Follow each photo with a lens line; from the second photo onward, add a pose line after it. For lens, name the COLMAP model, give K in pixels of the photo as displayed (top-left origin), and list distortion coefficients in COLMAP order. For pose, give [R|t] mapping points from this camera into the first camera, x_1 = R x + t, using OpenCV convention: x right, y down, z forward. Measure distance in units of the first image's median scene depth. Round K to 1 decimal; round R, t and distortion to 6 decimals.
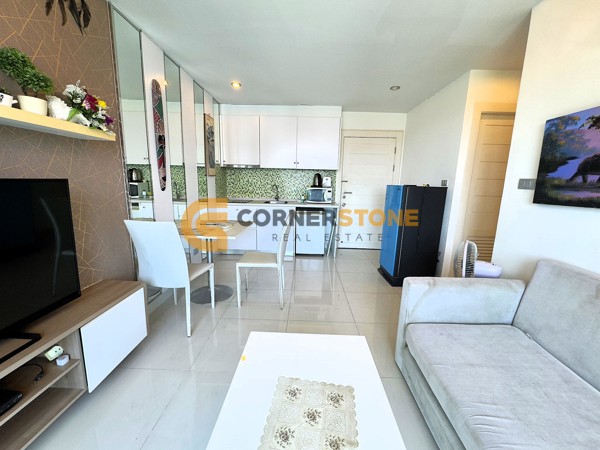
lens RADIAL K [[239.6, 0, 300.4], [0, 239.6, 224.9], [0, 0, 1]] dist [-0.001072, 0.000569]
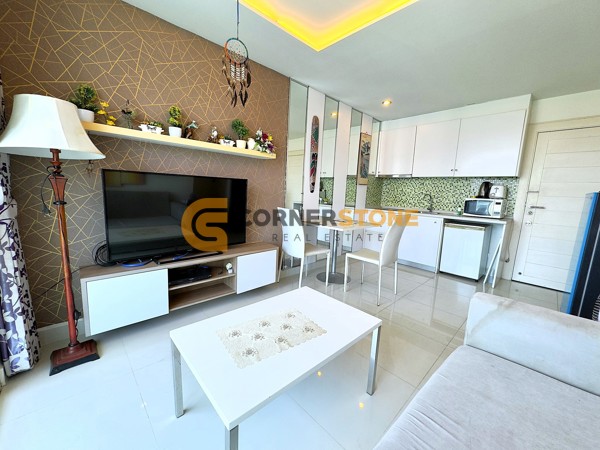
lens RADIAL K [[239.6, 0, 299.5], [0, 239.6, 224.4], [0, 0, 1]] dist [-0.001072, 0.000569]
pose [[0.706482, 0.105174, -0.699873, 0.399750], [-0.153589, 0.988113, -0.006549, 0.064526], [0.690865, 0.112120, 0.714237, -0.024851]]
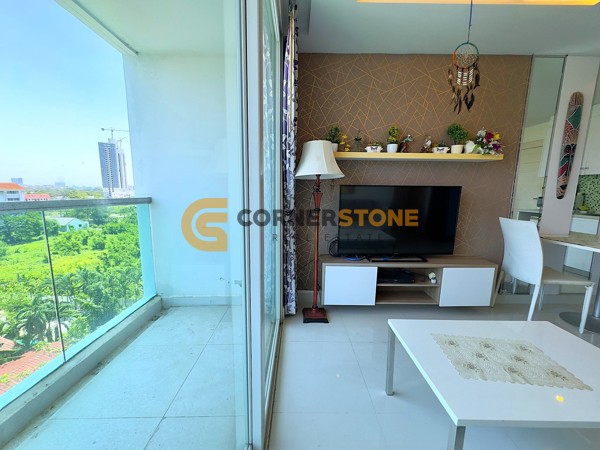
lens RADIAL K [[239.6, 0, 299.5], [0, 239.6, 224.5], [0, 0, 1]] dist [-0.001072, 0.000569]
pose [[0.035145, 0.116452, -0.992574, 0.441171], [-0.191194, 0.975626, 0.107693, 0.070205], [0.980923, 0.185989, 0.056554, -0.128195]]
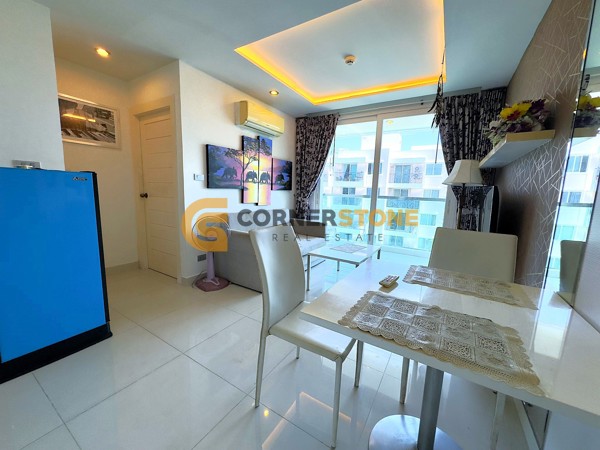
lens RADIAL K [[239.6, 0, 299.6], [0, 239.6, 223.9], [0, 0, 1]] dist [-0.001072, 0.000569]
pose [[-0.859050, -0.123884, 0.496674, -0.408438], [0.037369, 0.952507, 0.302214, -0.252707], [-0.510525, 0.278177, -0.813622, 1.557412]]
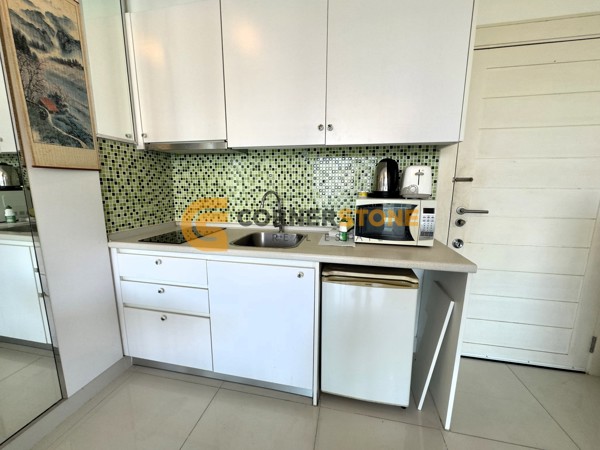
lens RADIAL K [[239.6, 0, 300.4], [0, 239.6, 225.2], [0, 0, 1]] dist [-0.001072, 0.000569]
pose [[0.983702, 0.011380, -0.179449, 0.020024], [-0.014961, 0.999715, -0.018616, -0.202894], [0.179185, 0.020998, 0.983591, 1.191643]]
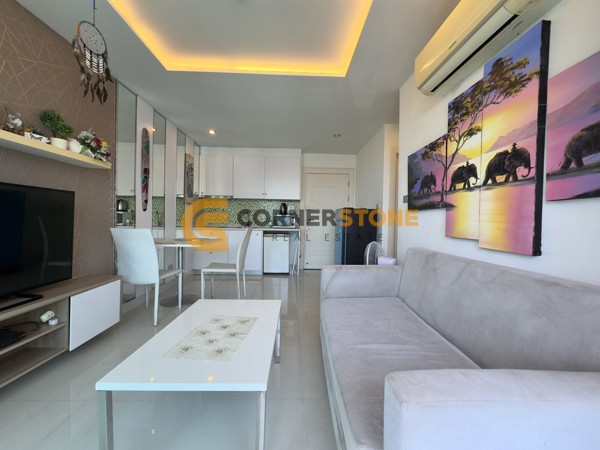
lens RADIAL K [[239.6, 0, 300.3], [0, 239.6, 224.6], [0, 0, 1]] dist [-0.001072, 0.000569]
pose [[0.998676, -0.008029, 0.050804, 0.176703], [0.016088, 0.986942, -0.160271, 0.145972], [-0.048854, 0.160876, 0.985765, -0.259558]]
